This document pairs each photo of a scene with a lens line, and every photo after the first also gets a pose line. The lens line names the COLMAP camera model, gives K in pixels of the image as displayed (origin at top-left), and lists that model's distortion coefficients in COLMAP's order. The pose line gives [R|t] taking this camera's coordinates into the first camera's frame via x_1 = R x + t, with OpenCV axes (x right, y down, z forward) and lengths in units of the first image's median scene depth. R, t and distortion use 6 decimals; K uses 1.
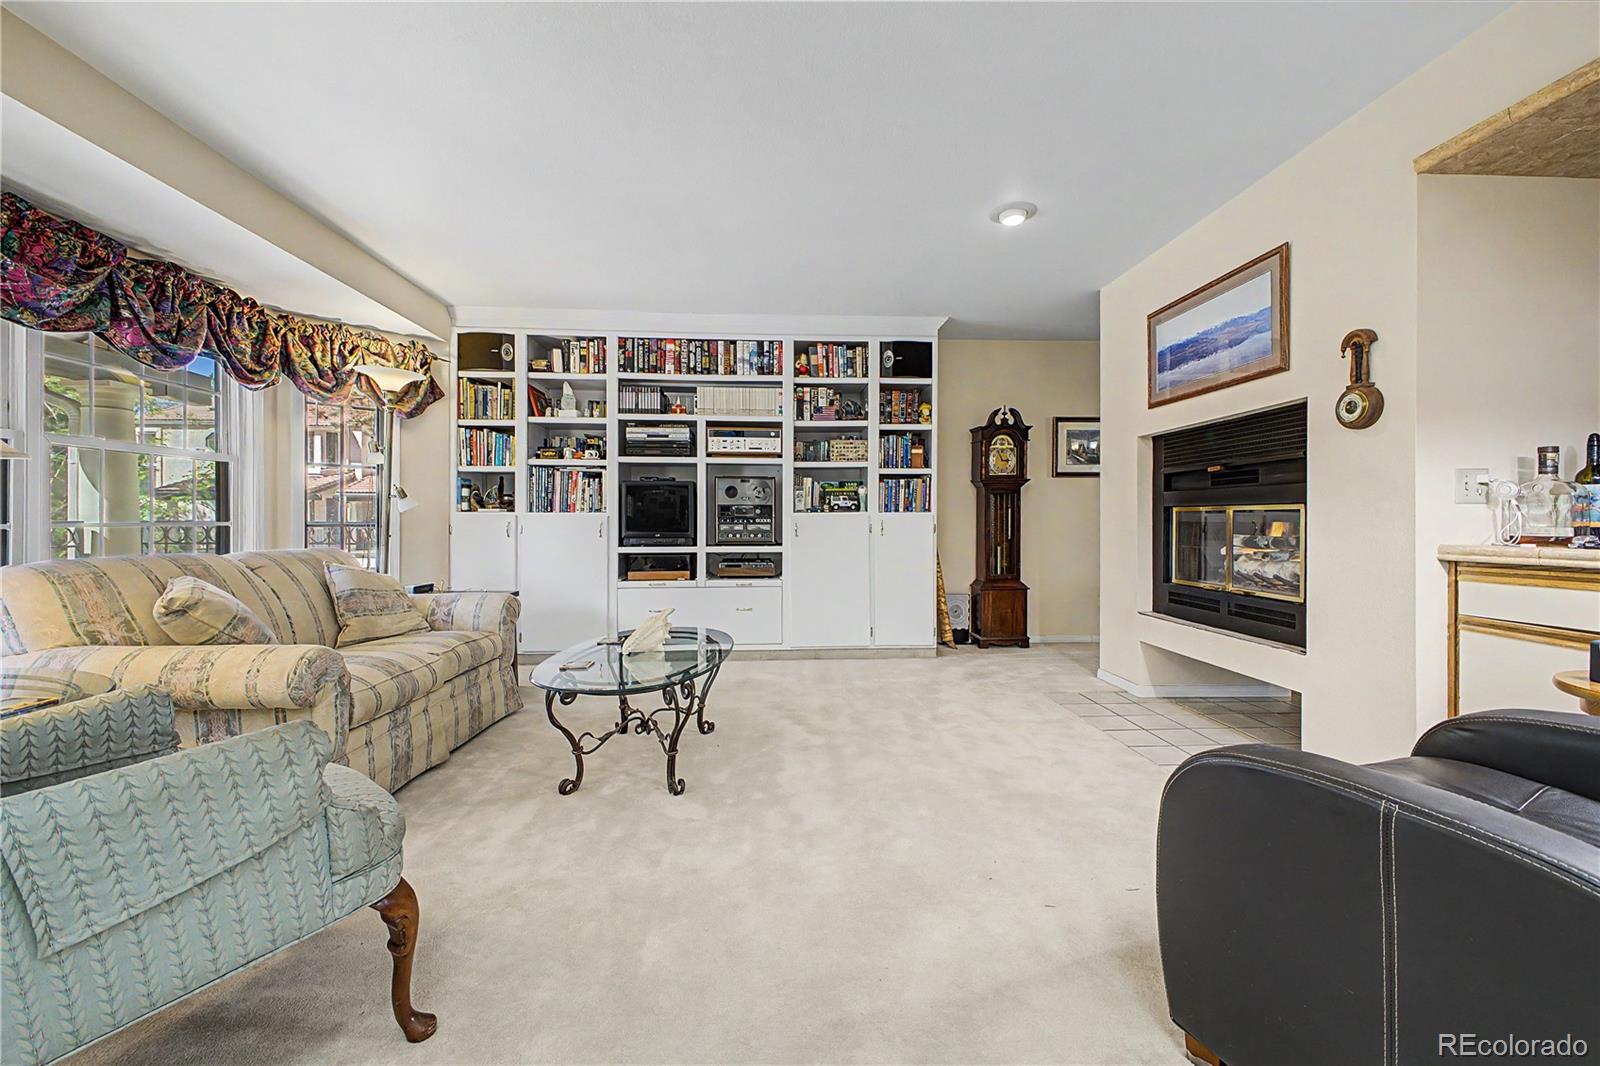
lens RADIAL K [[631.6, 0, 805.5], [0, 631.6, 520.1], [0, 0, 1]] dist [0.011432, -0.004671]
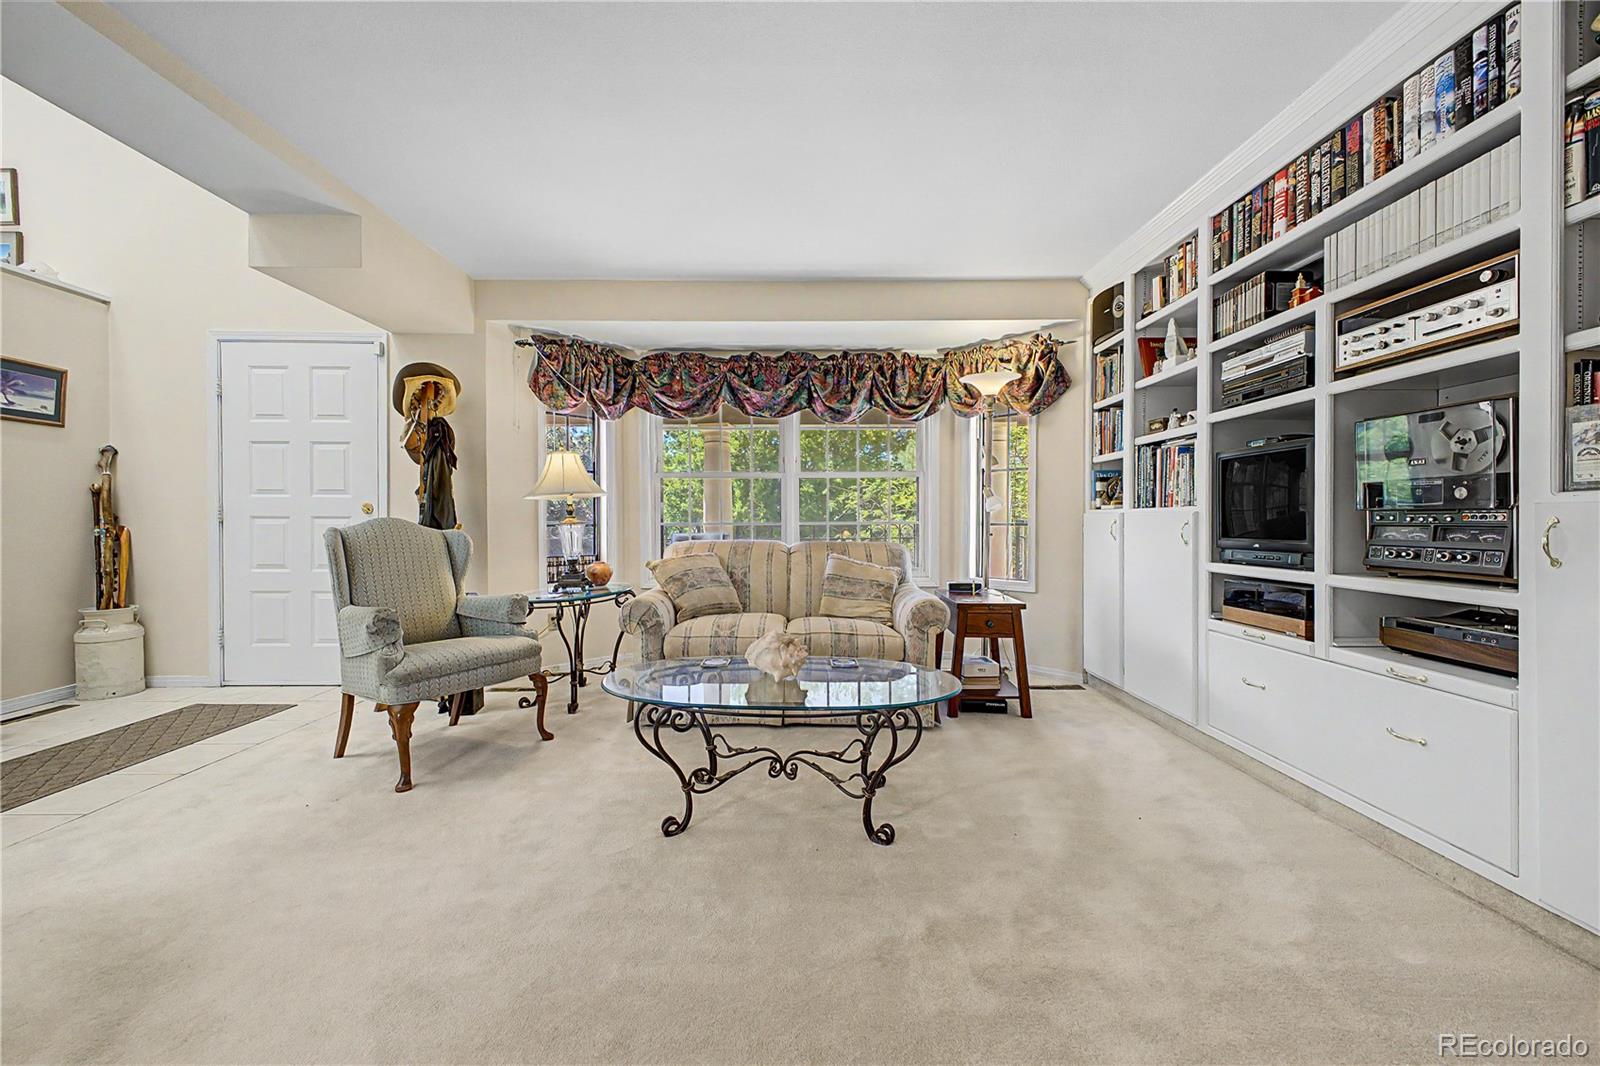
lens RADIAL K [[619.5, 0, 802.5], [0, 619.5, 522.1], [0, 0, 1]] dist [0.020204, -0.010121]
pose [[-0.054317, 0.001433, -0.998523, 0.387171], [0.003354, 0.999994, 0.001253, 0.002156], [0.998518, -0.003281, -0.054321, 0.756500]]
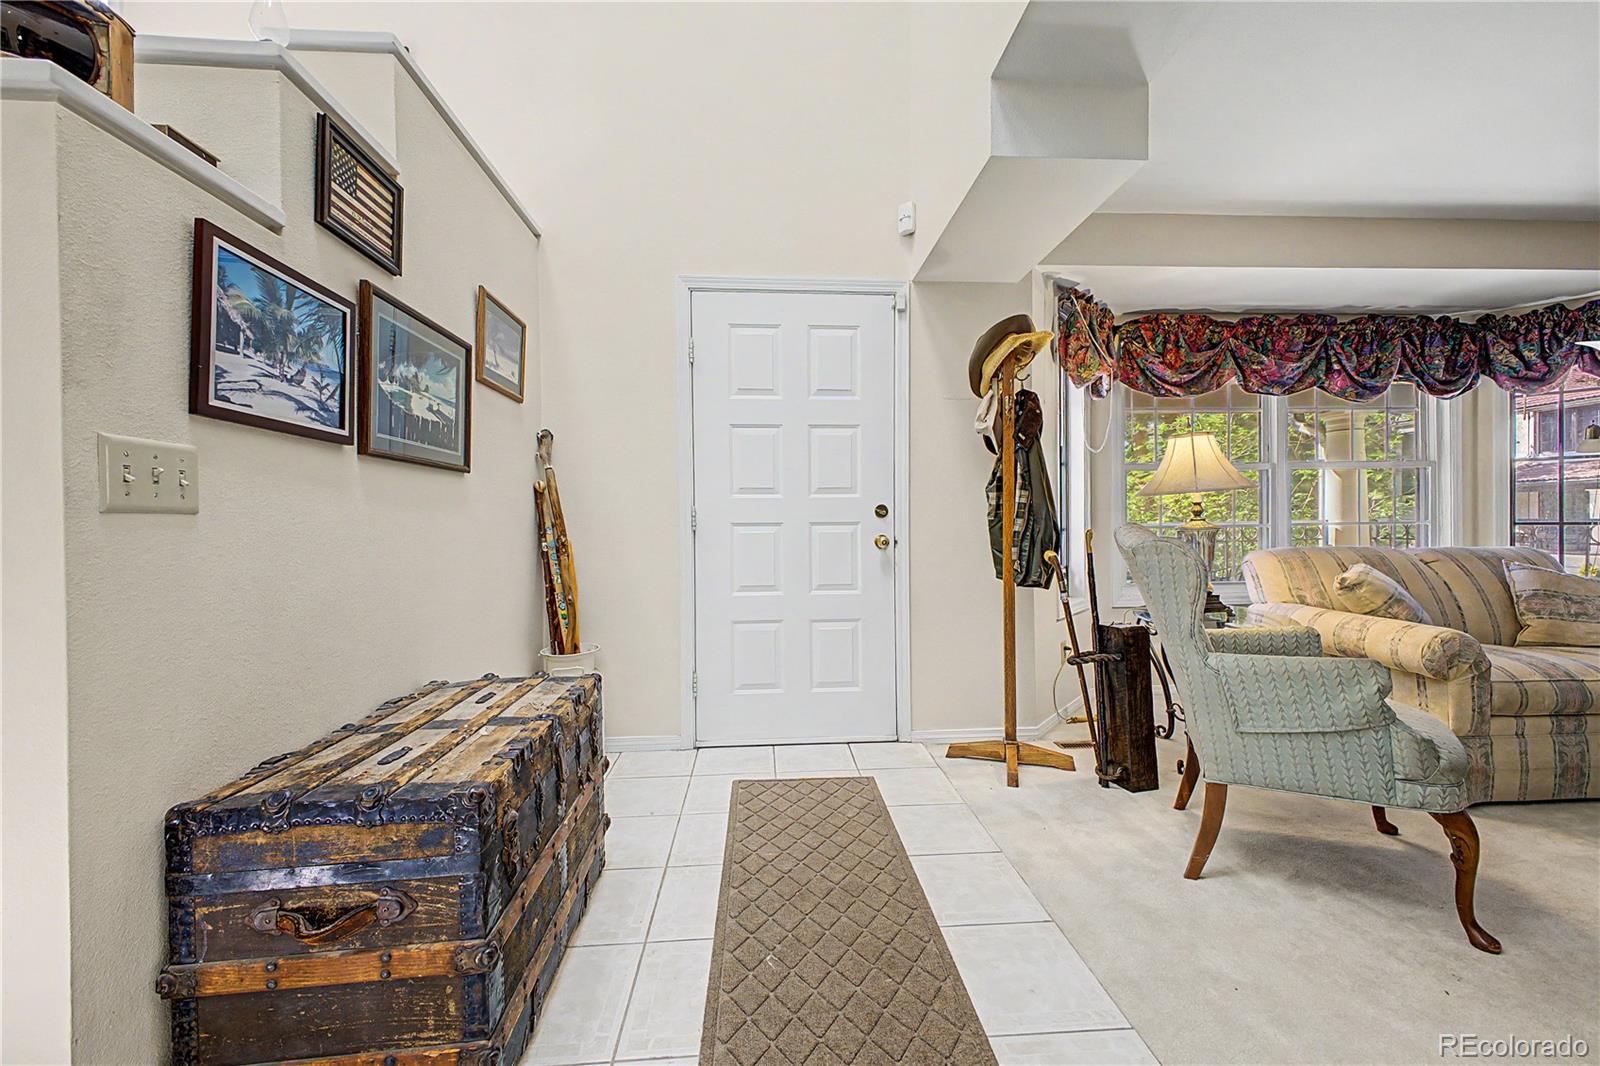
lens RADIAL K [[630.6, 0, 799.7], [0, 630.6, 525.4], [0, 0, 1]] dist [0.013001, -0.004576]
pose [[-0.004248, 0.002464, -0.999988, 0.199821], [0.014670, 0.999890, 0.002401, -0.006831], [0.999883, -0.014660, -0.004283, -0.094866]]
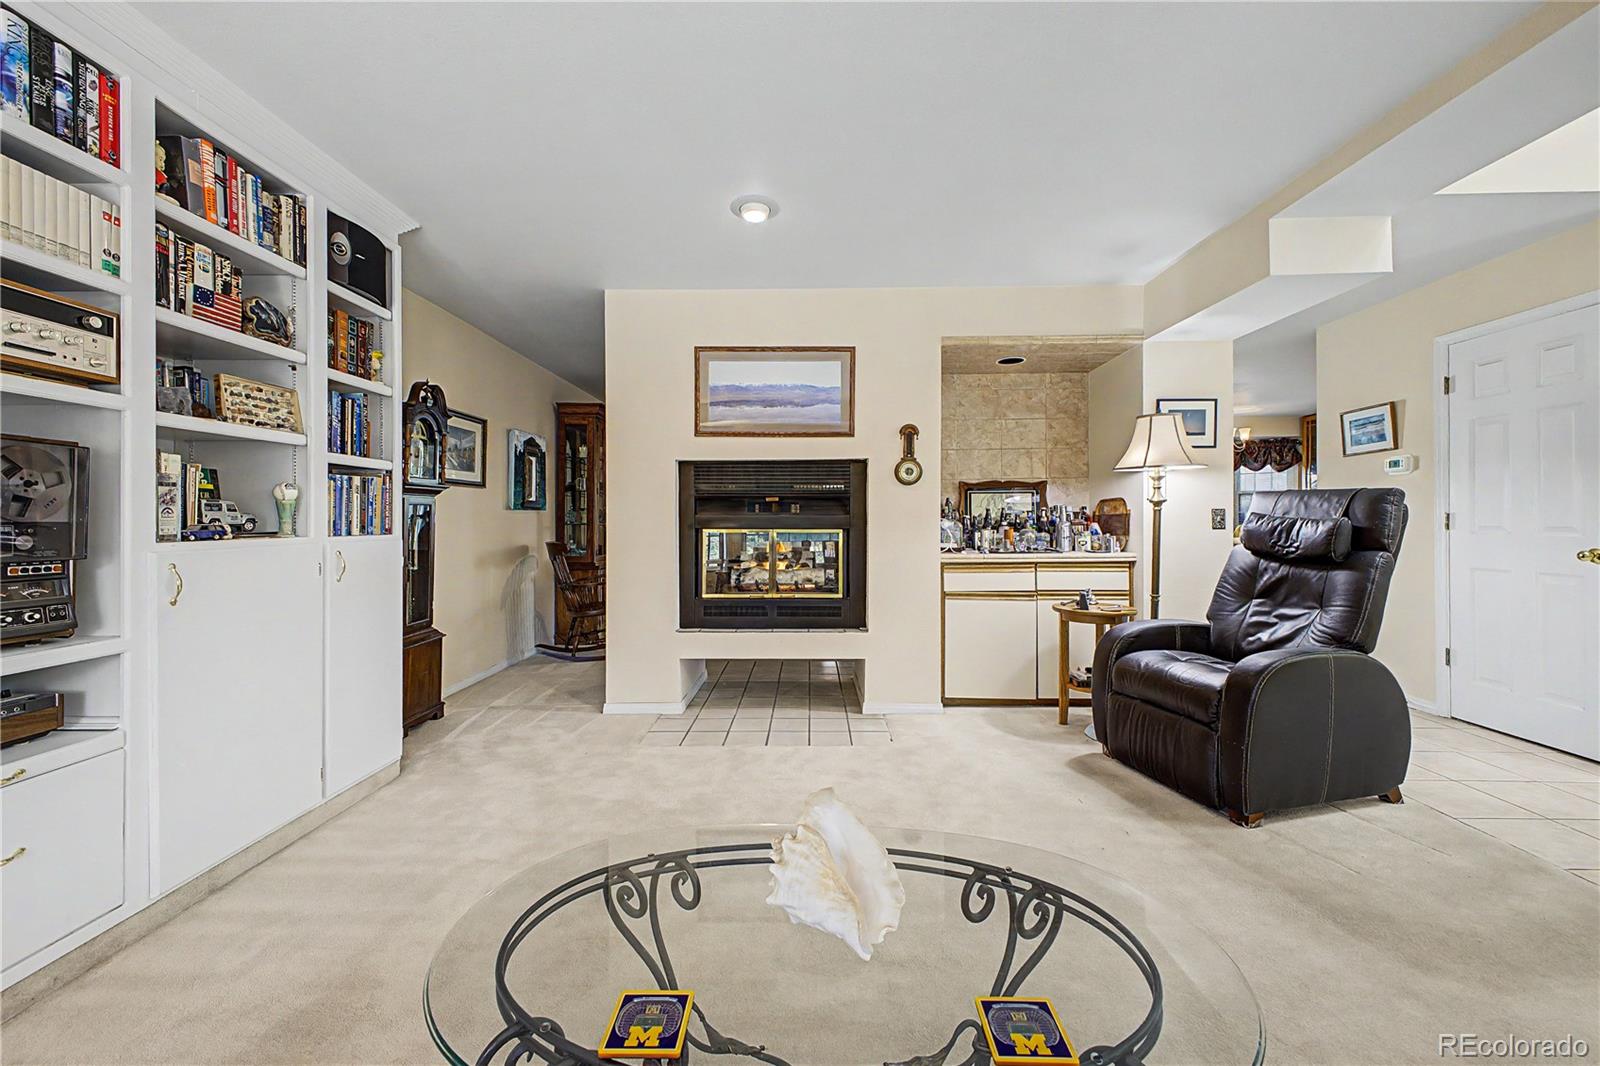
lens RADIAL K [[619.5, 0, 802.5], [0, 619.5, 522.1], [0, 0, 1]] dist [0.020204, -0.010121]
pose [[0.075685, 0.000368, 0.997132, -0.443675], [0.000544, 1.000000, -0.000410, -0.029142], [-0.997132, 0.000574, 0.075685, 0.694818]]
